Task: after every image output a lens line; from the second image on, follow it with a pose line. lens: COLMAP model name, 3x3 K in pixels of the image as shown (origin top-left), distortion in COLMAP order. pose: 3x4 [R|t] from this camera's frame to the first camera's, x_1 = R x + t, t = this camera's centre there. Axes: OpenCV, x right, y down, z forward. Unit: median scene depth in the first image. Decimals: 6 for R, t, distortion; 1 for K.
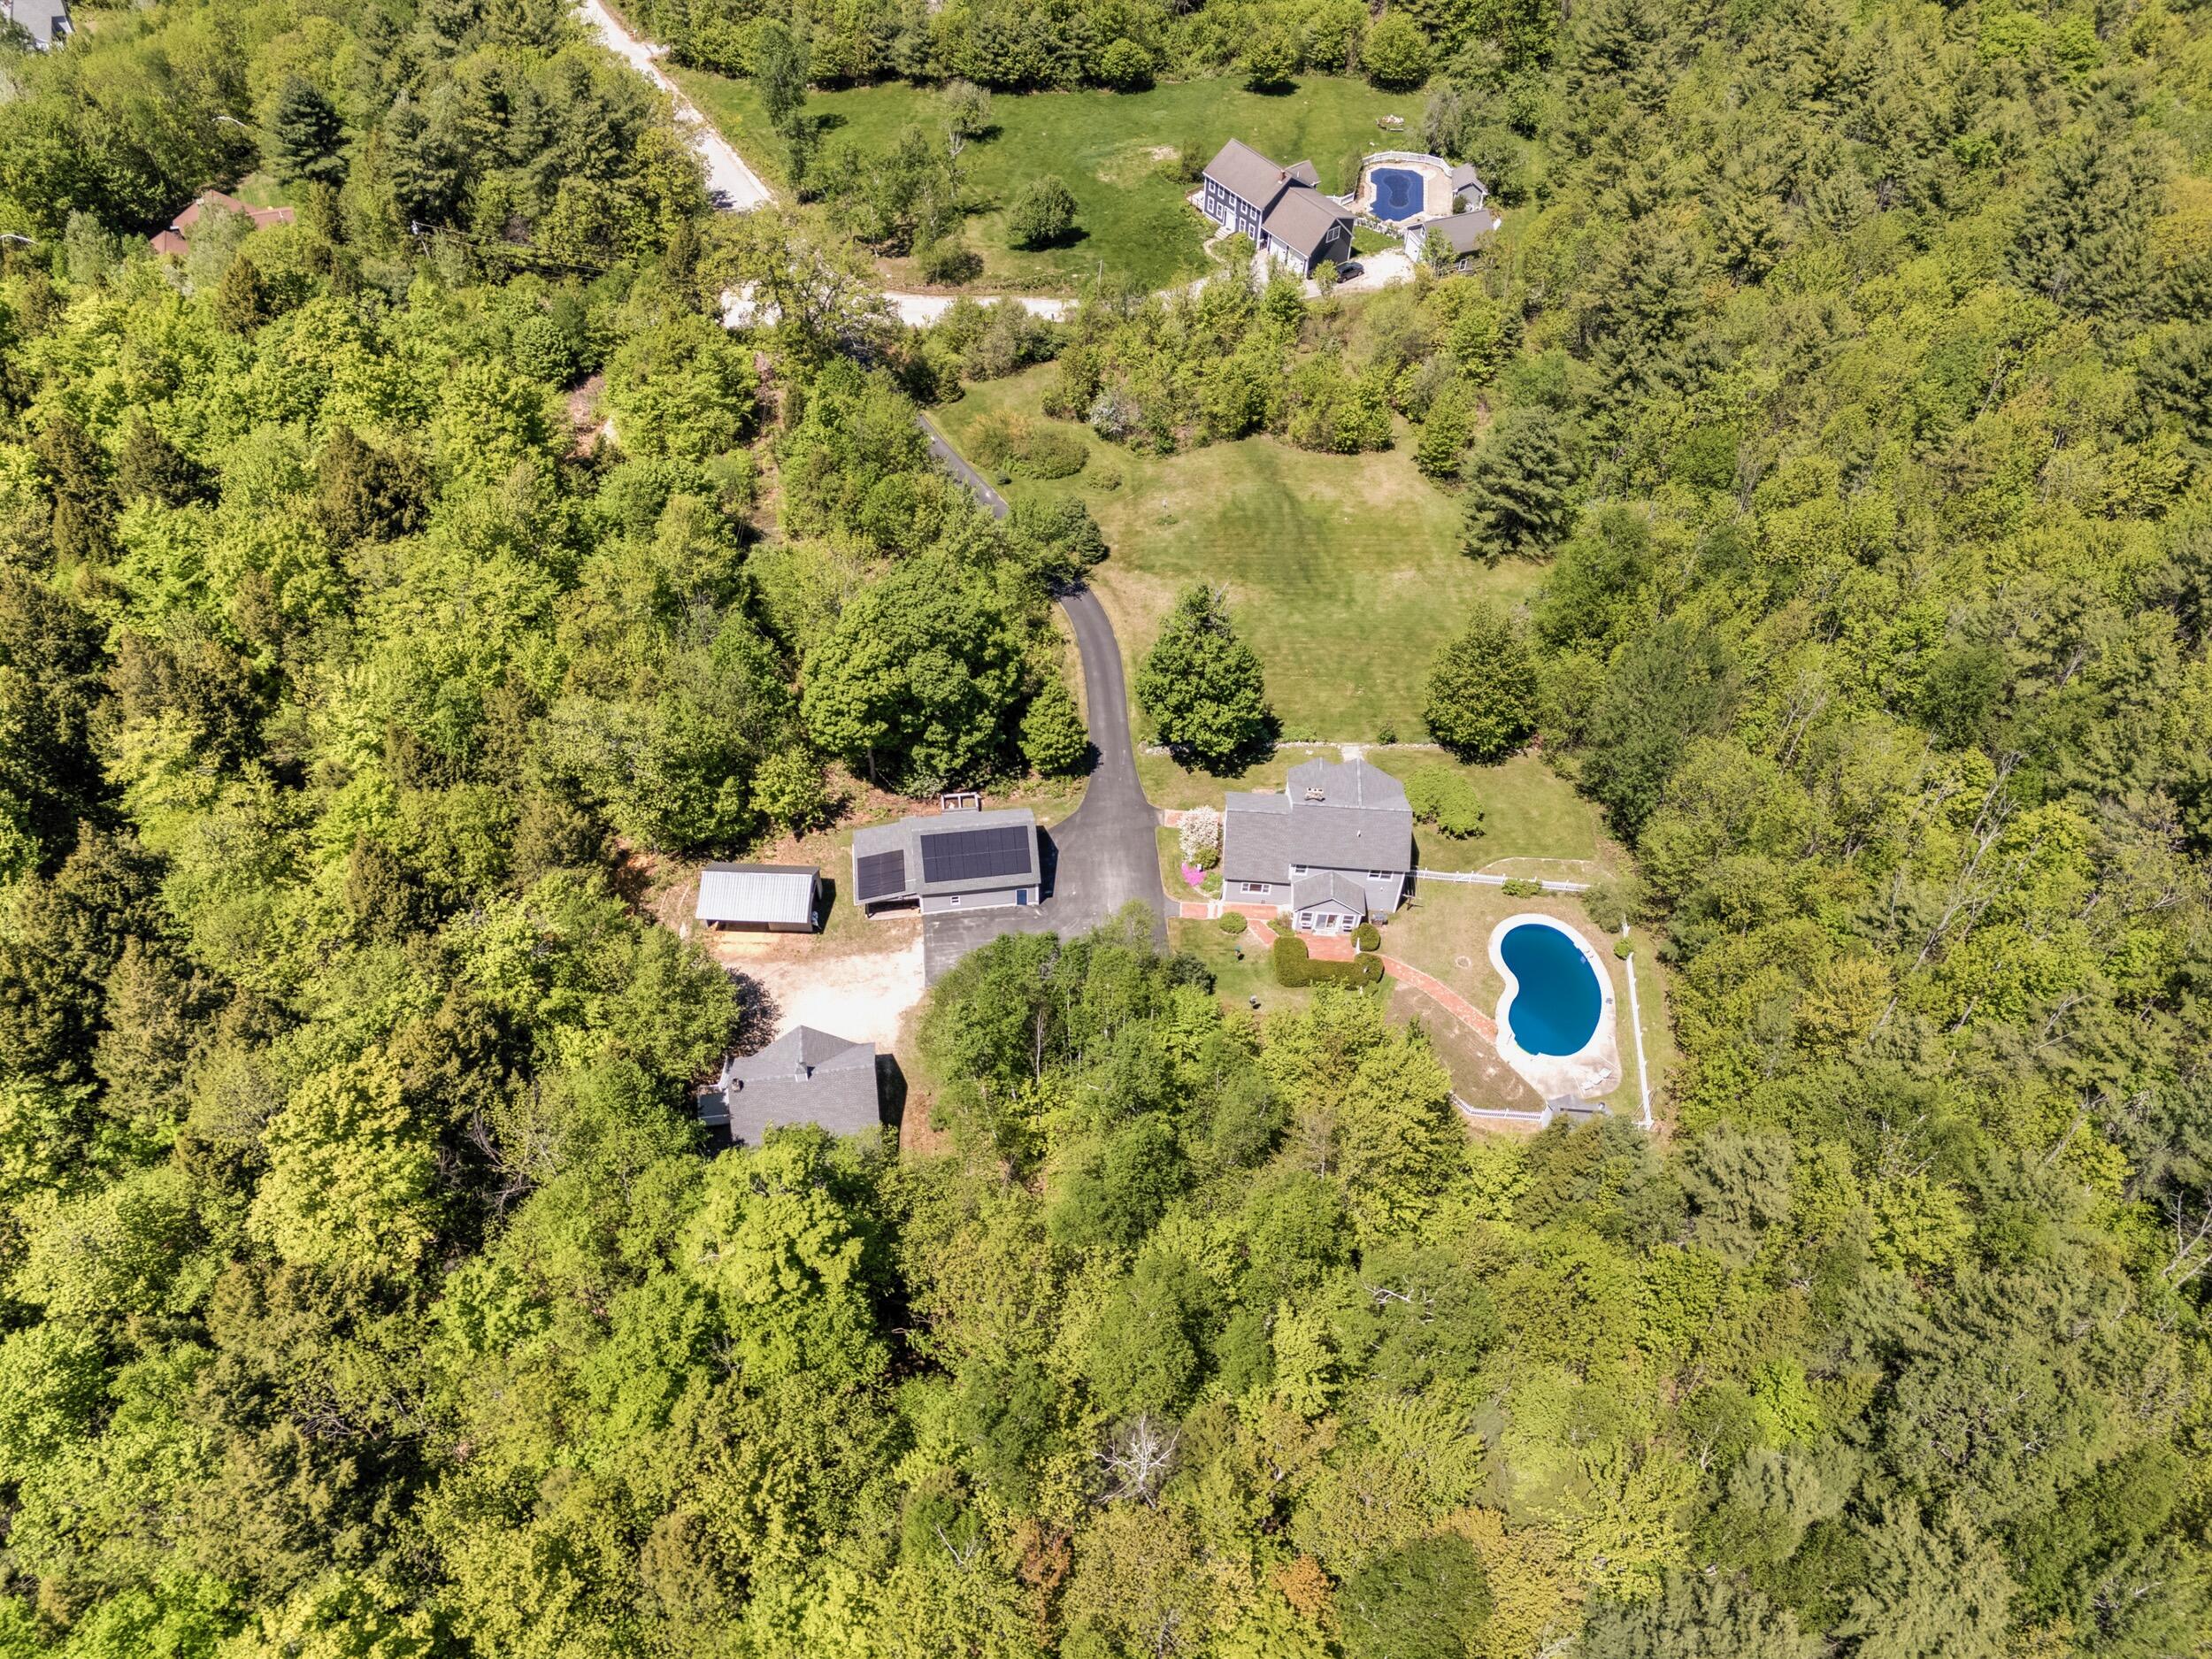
lens RADIAL K [[1630.2, 0, 1106.0], [0, 1630.2, 829.5], [0, 0, 1]] dist [0.074582, -0.066485]
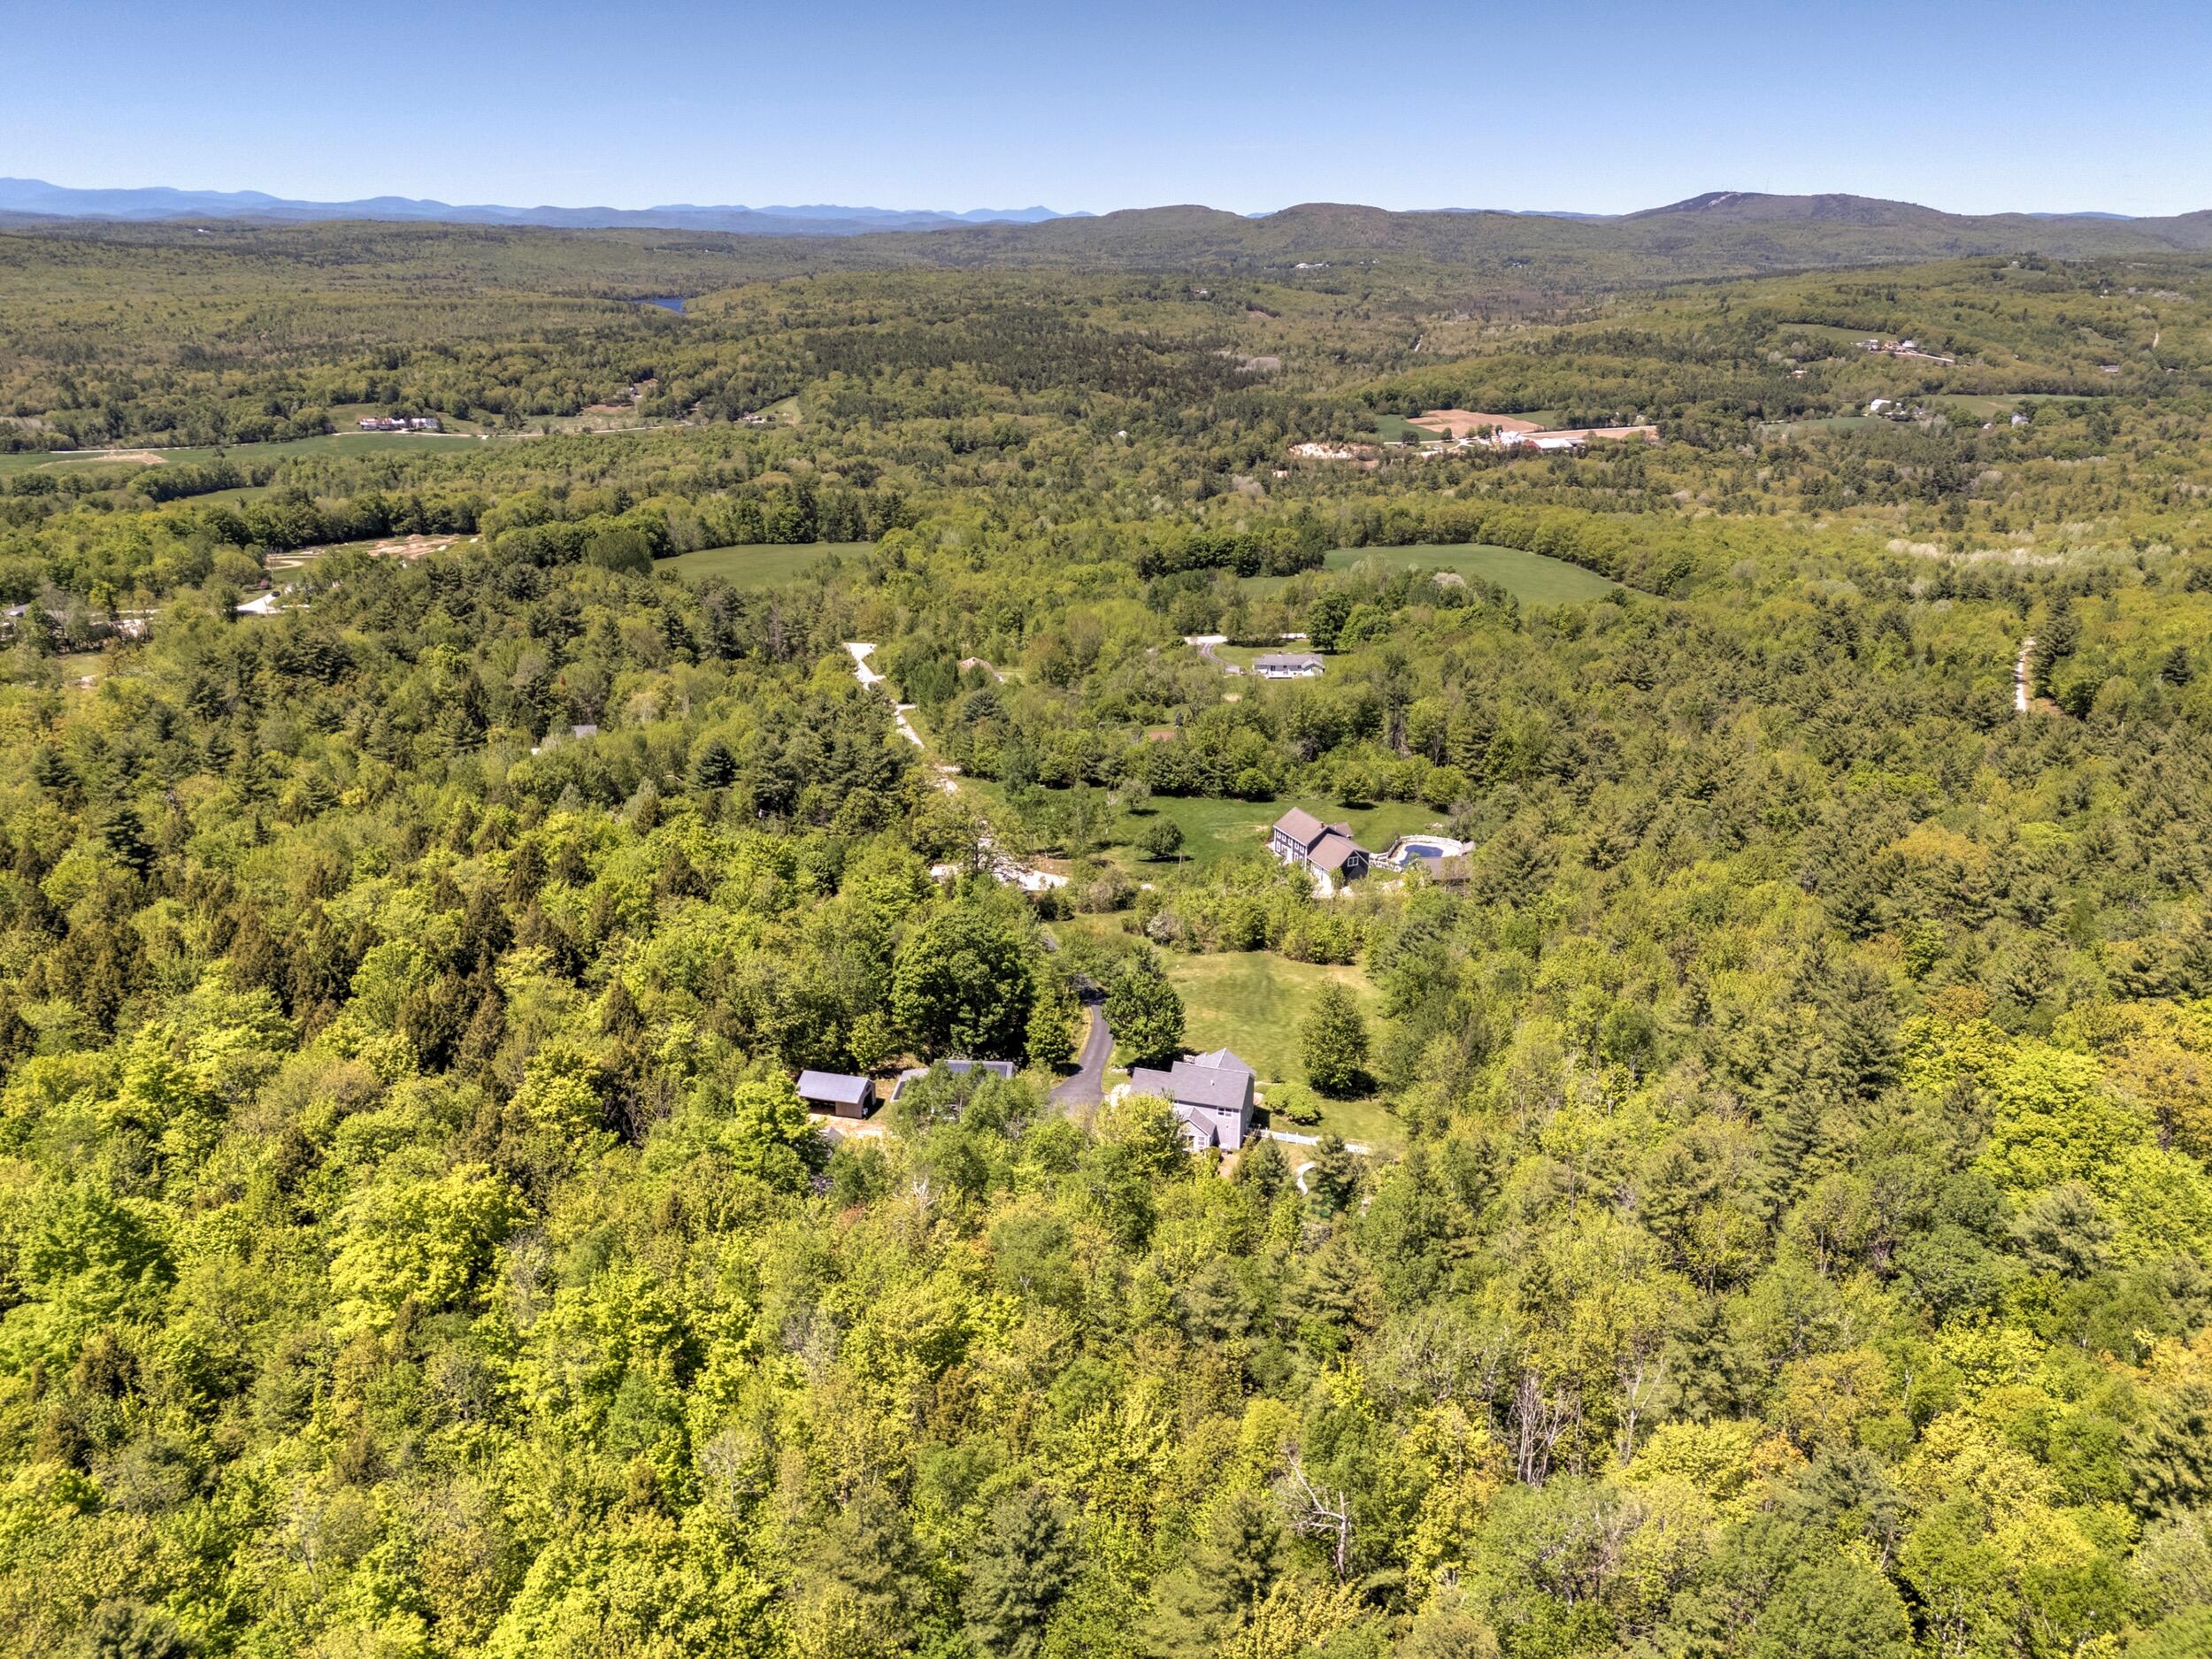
lens RADIAL K [[1630.2, 0, 1106.0], [0, 1630.2, 829.5], [0, 0, 1]] dist [0.074582, -0.066485]
pose [[0.977015, 0.058820, -0.204897, 0.236146], [-0.152377, 0.864873, -0.478305, 0.360600], [0.149076, 0.498532, 0.853957, -0.291955]]
